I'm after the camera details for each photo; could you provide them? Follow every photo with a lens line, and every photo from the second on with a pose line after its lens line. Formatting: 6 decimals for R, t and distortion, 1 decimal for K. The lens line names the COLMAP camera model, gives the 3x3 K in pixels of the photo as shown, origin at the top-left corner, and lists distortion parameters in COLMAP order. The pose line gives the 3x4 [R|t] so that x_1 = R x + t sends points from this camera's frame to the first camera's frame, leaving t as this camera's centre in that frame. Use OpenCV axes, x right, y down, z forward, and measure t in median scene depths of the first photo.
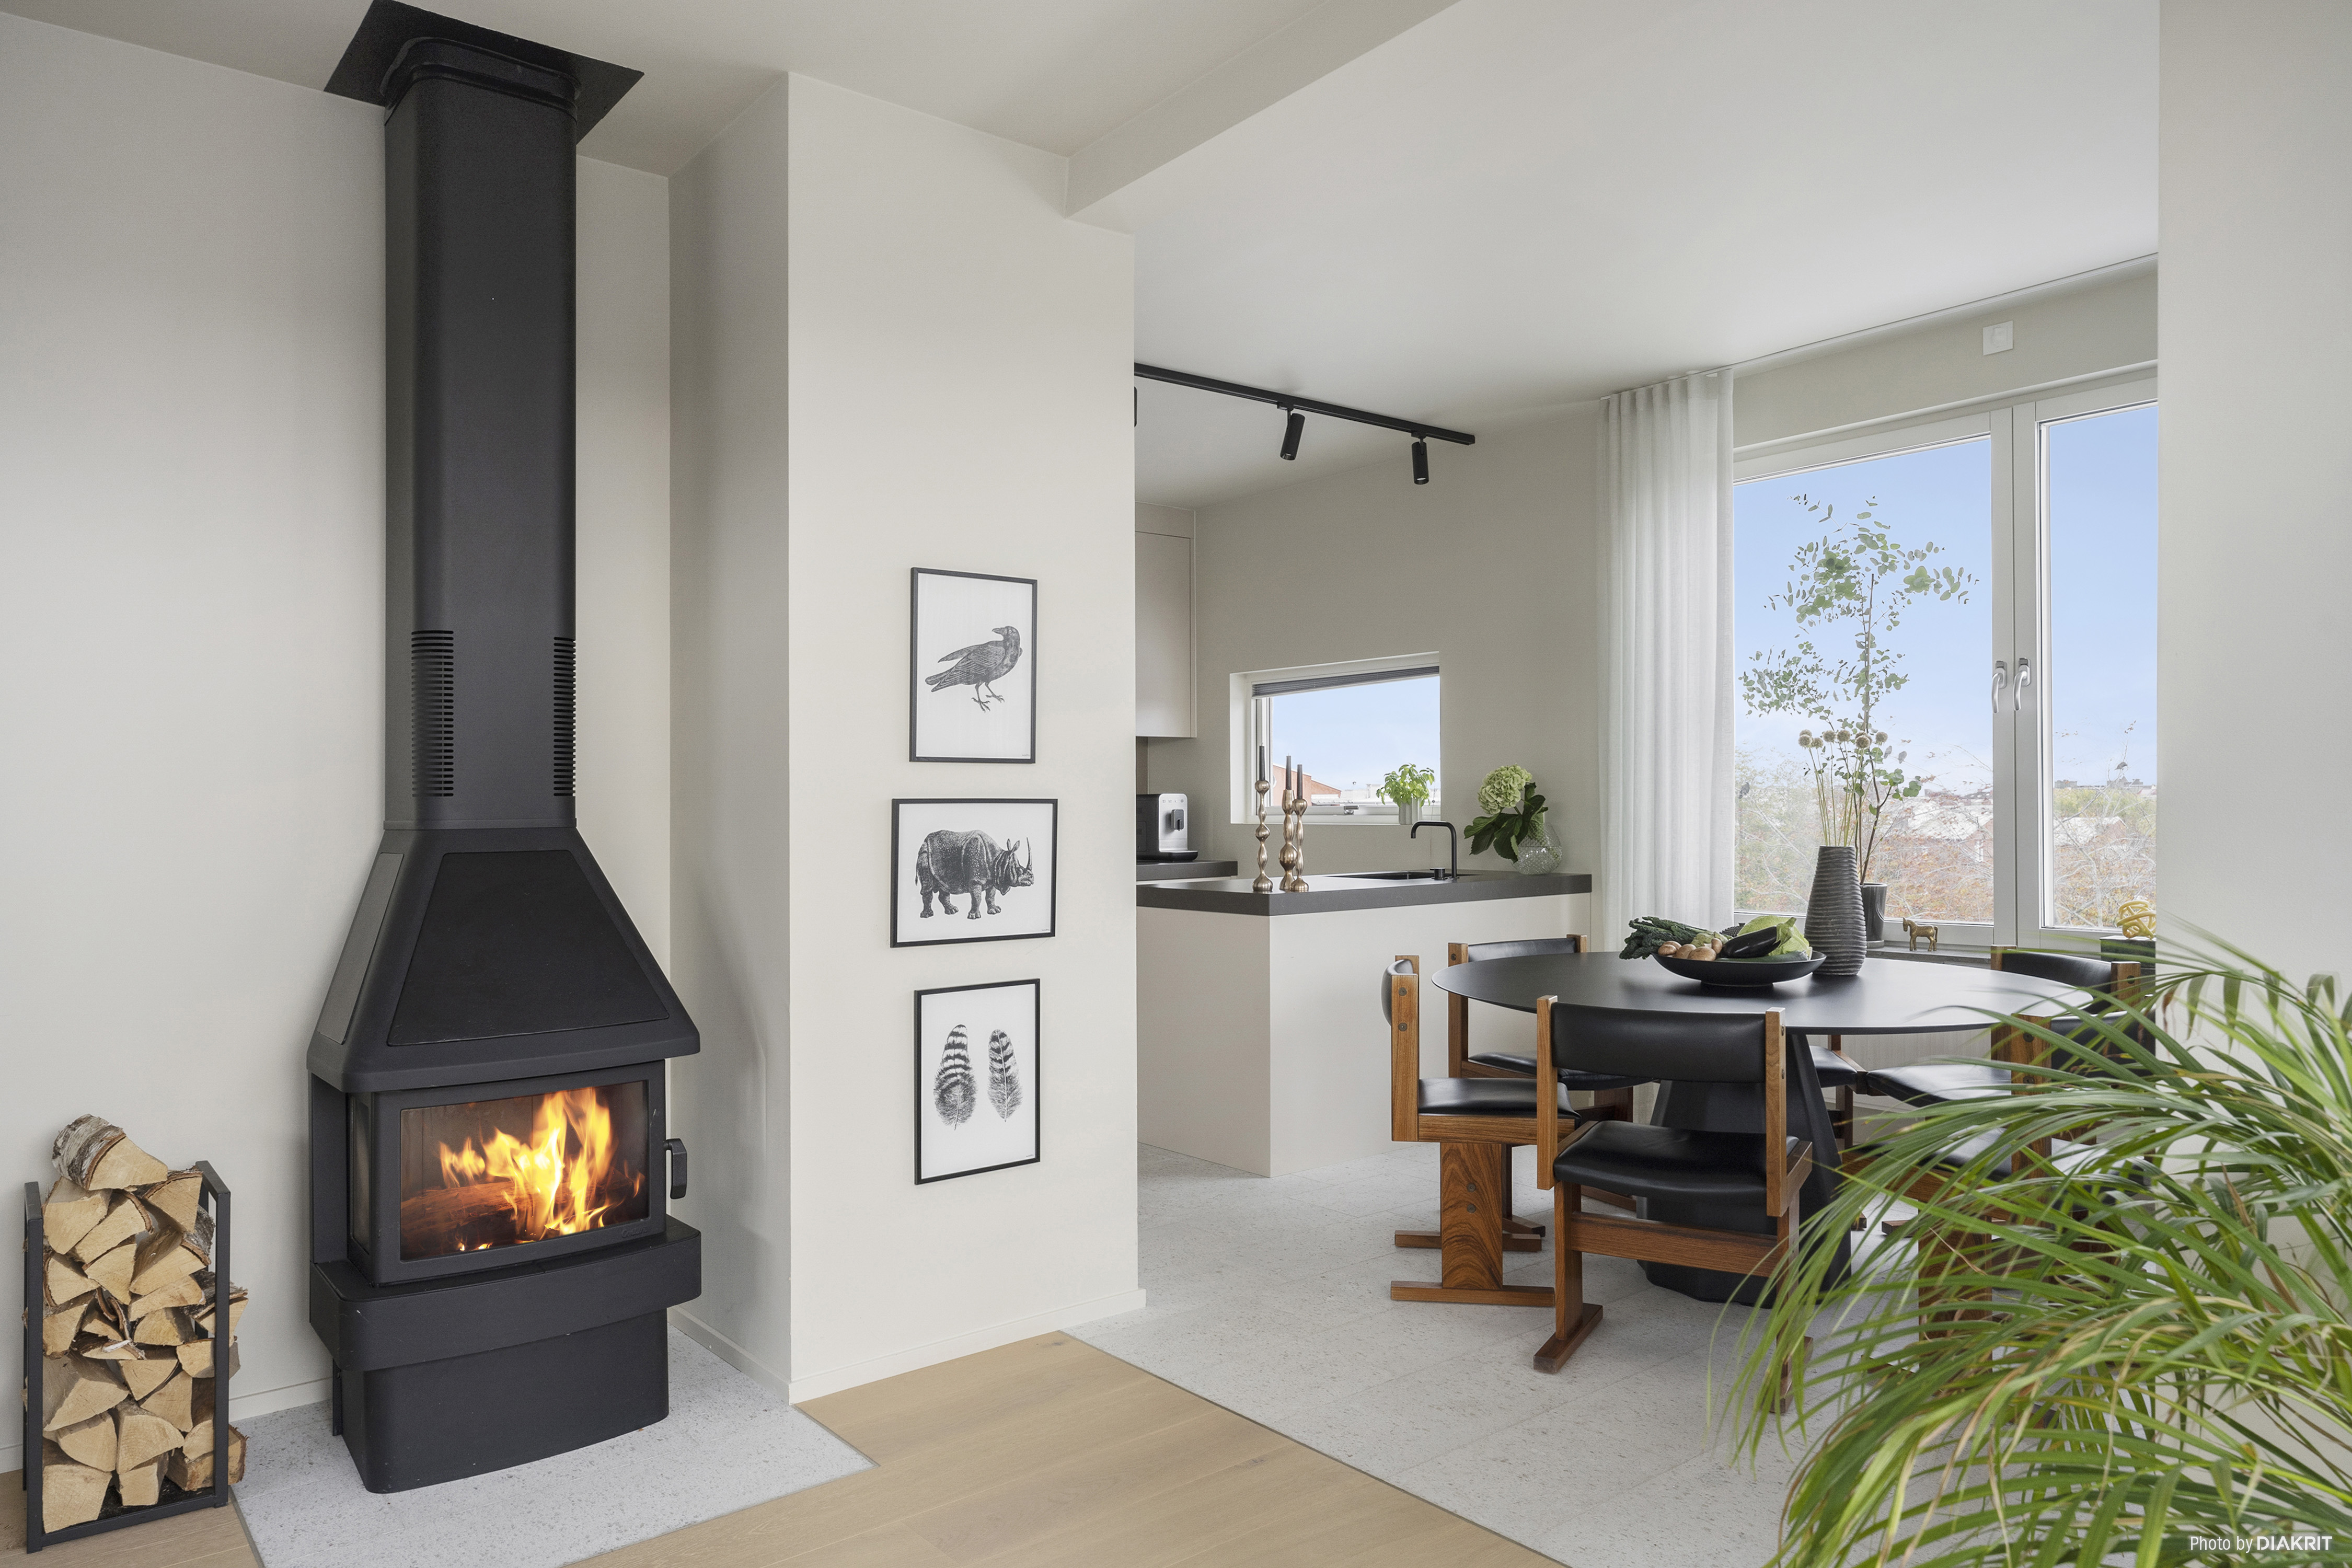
lens RADIAL K [[1520.9, 0, 1168.1], [0, 1520.9, 805.1], [0, 0, 1]] dist [0.005951, -0.001358]
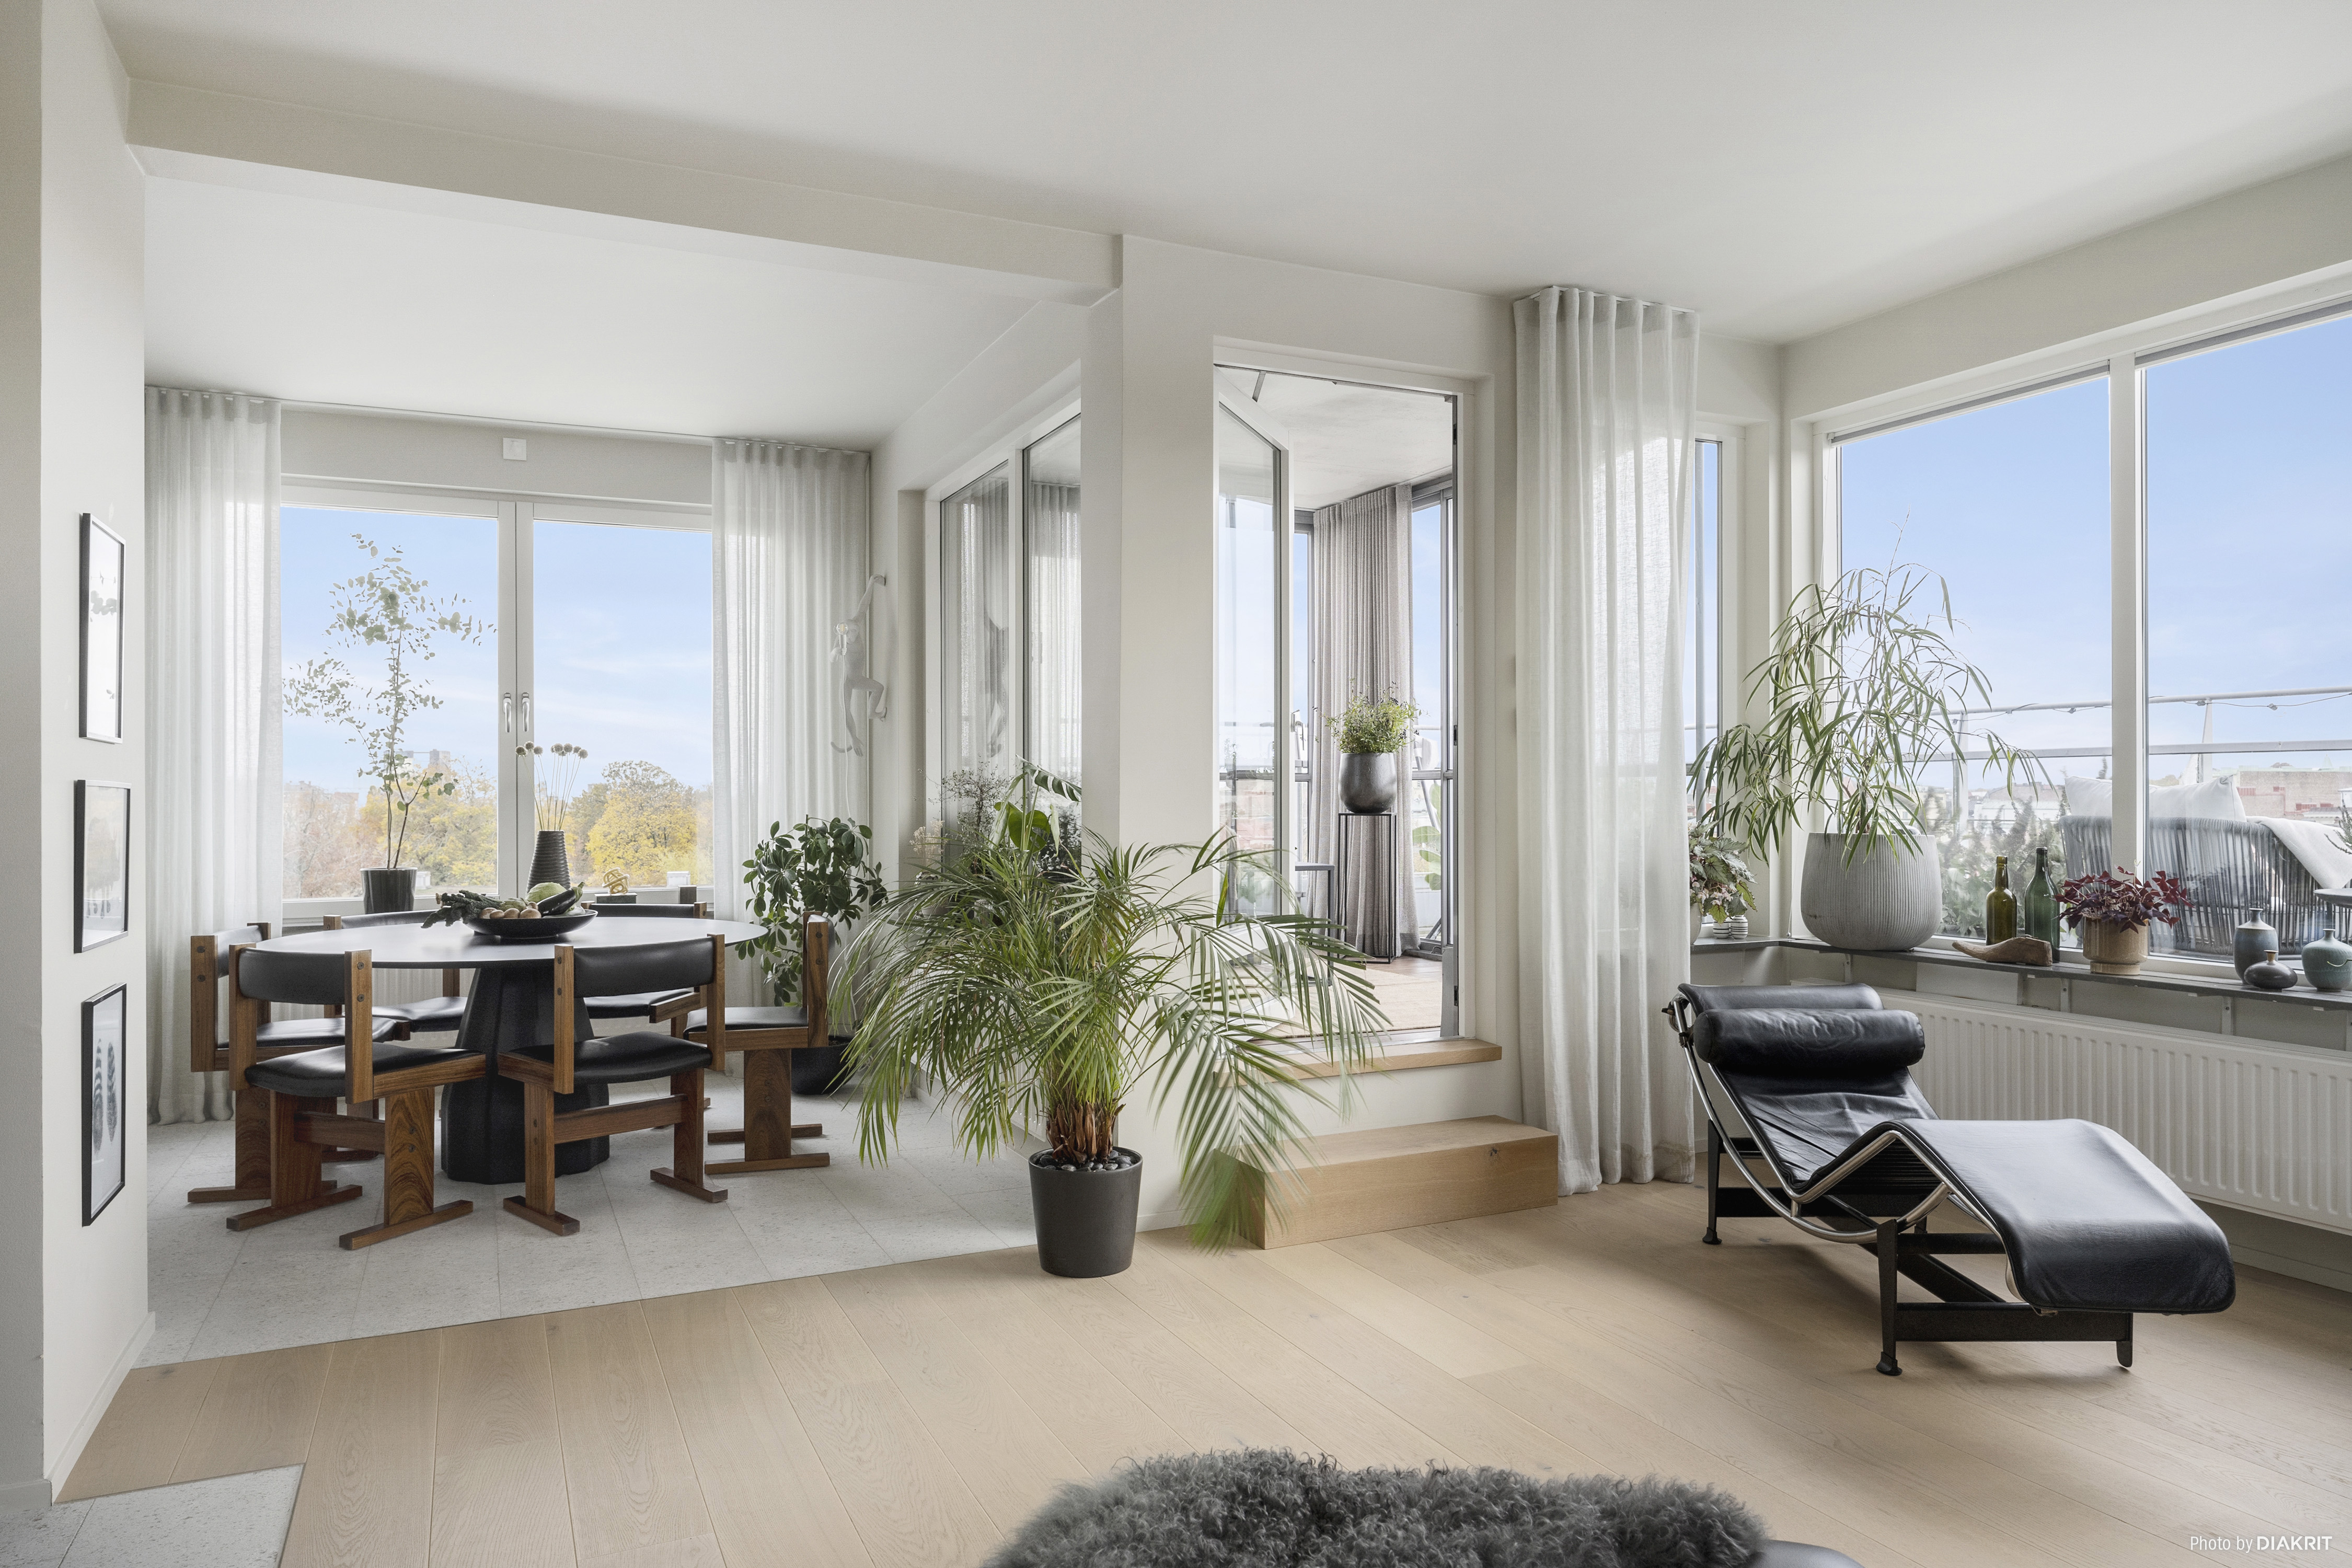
lens RADIAL K [[1520.9, 0, 1168.1], [0, 1520.9, 805.1], [0, 0, 1]] dist [0.005951, -0.001358]
pose [[0.247002, 0.001216, 0.969014, -0.549083], [0.004079, 0.999989, -0.002295, 0.007606], [-0.969006, 0.004520, 0.246994, 0.115603]]
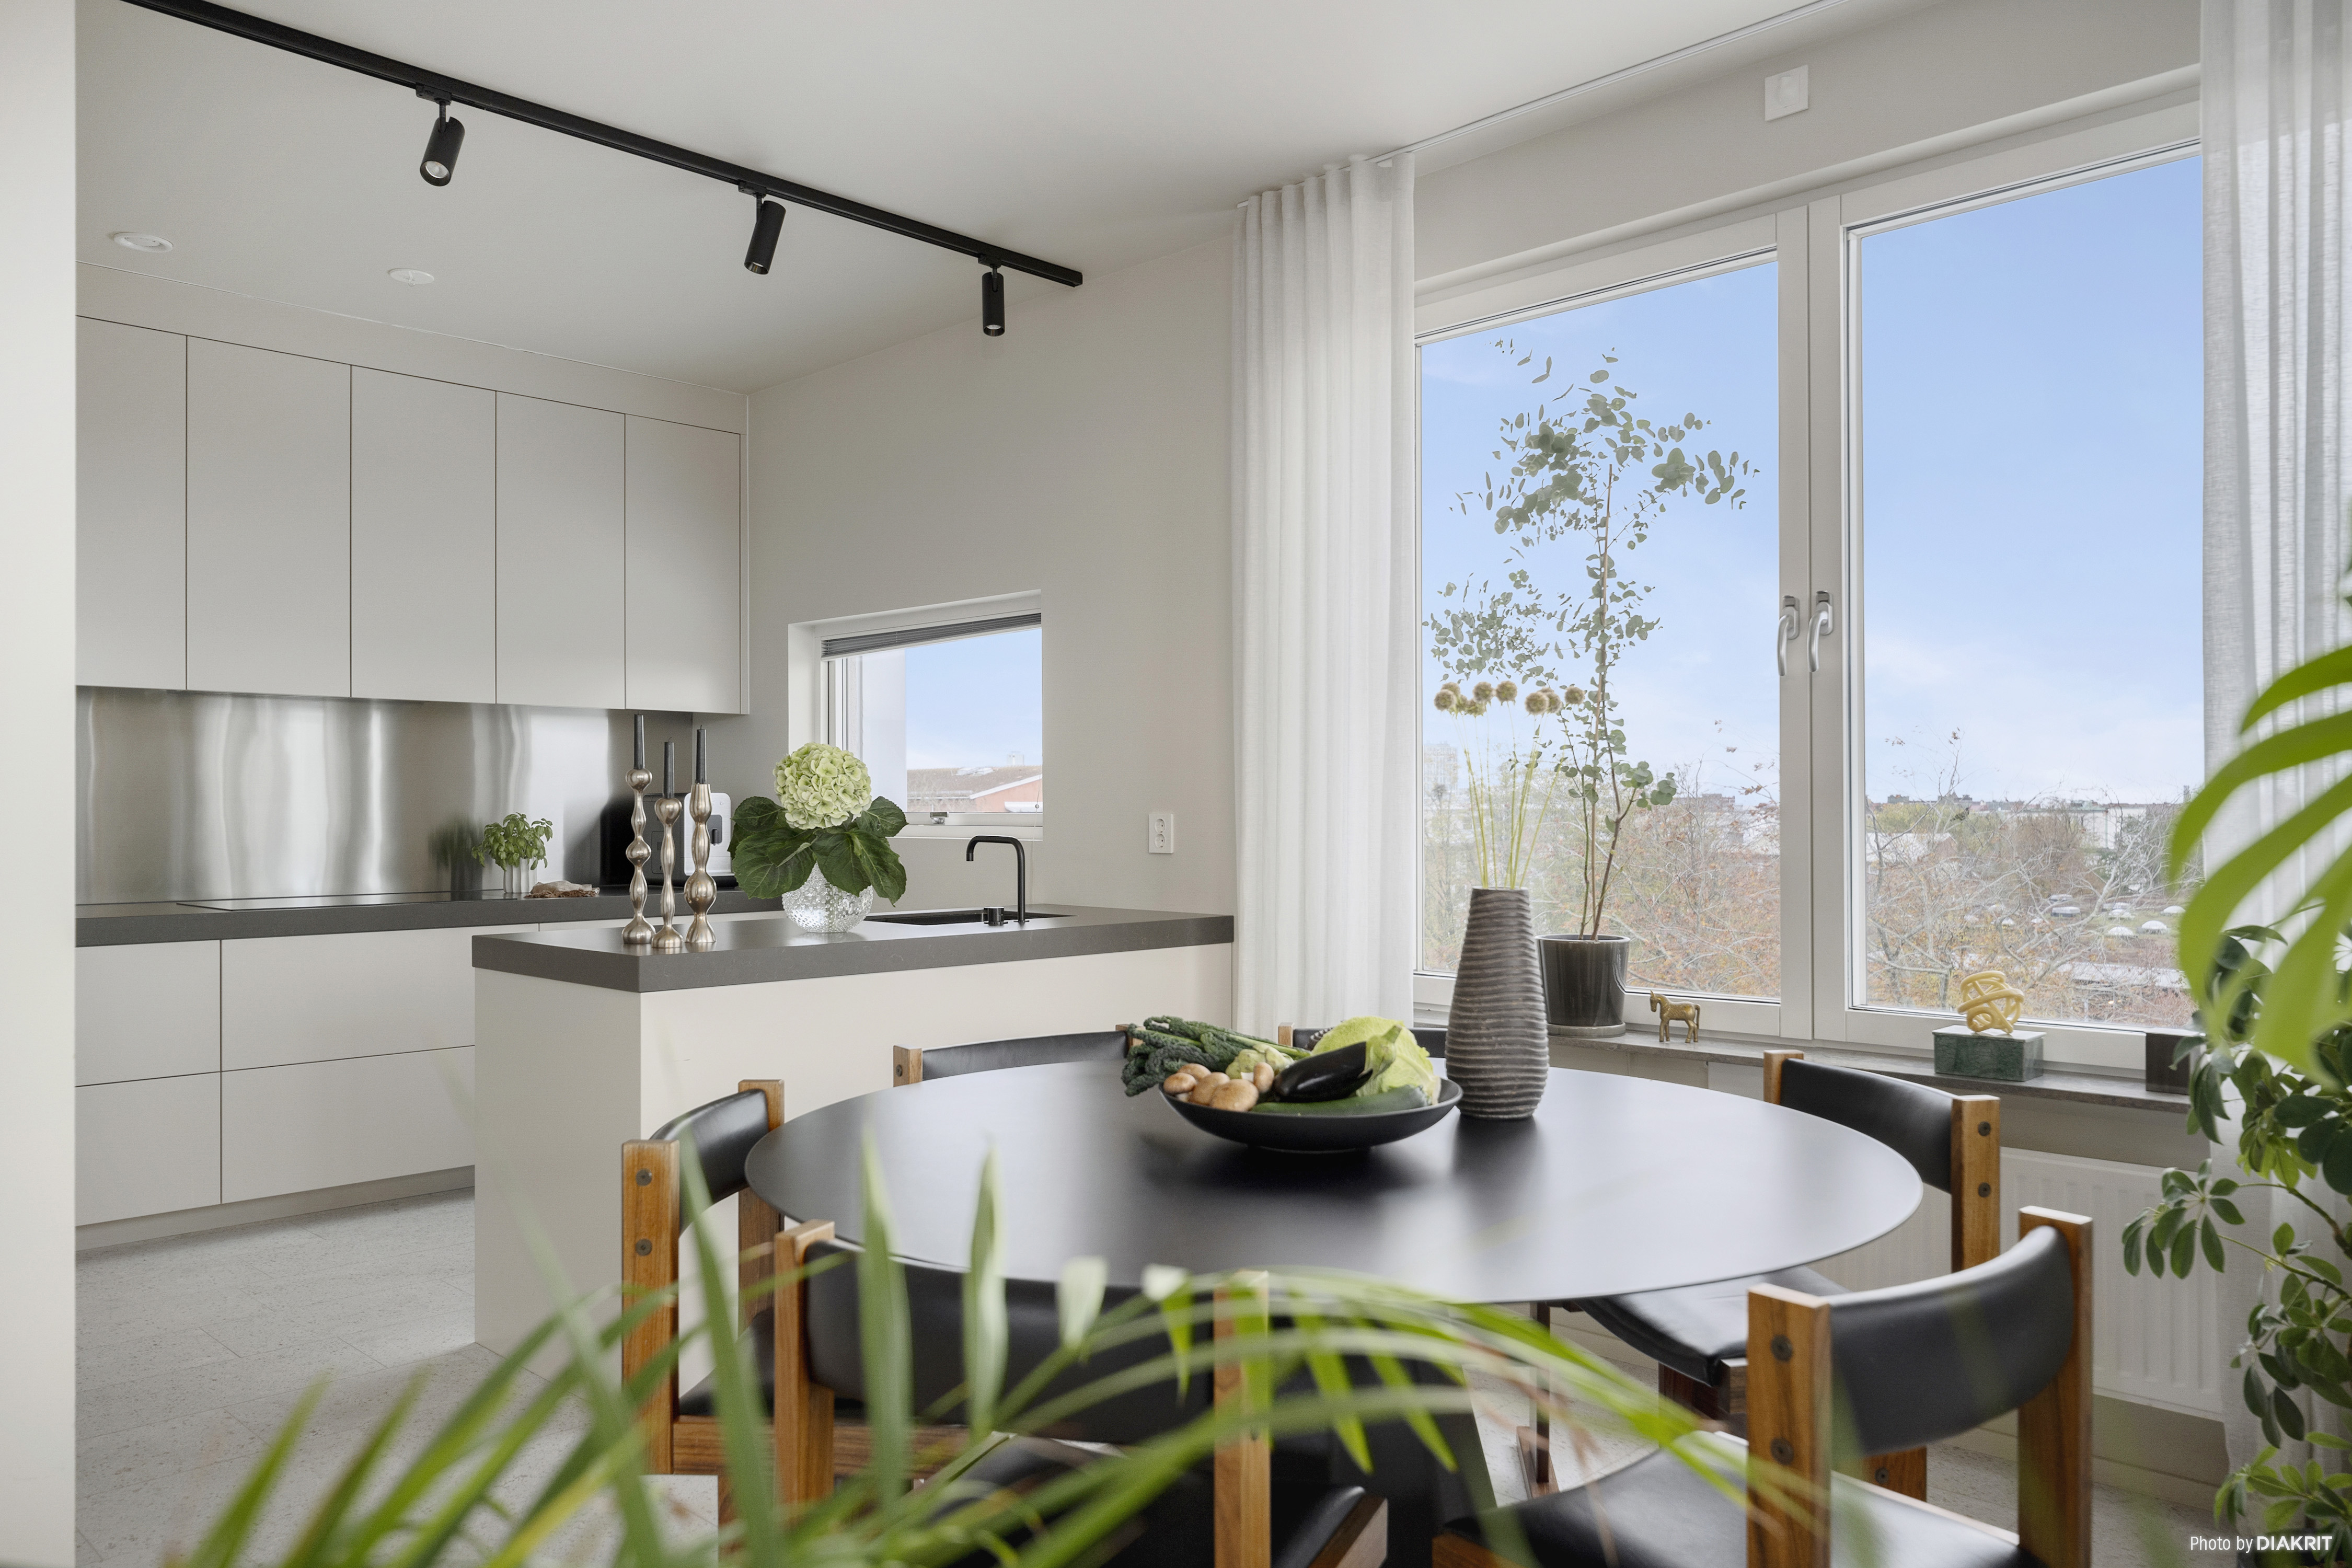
lens RADIAL K [[1665.3, 0, 1176.0], [0, 1665.3, 784.0], [0, 0, 1]] dist [-0.000819, 0.001284]
pose [[0.992373, 0.012258, 0.122661, 0.189631], [-0.010209, 0.999798, -0.017320, 0.000048], [-0.122849, 0.015935, 0.992297, 0.311932]]
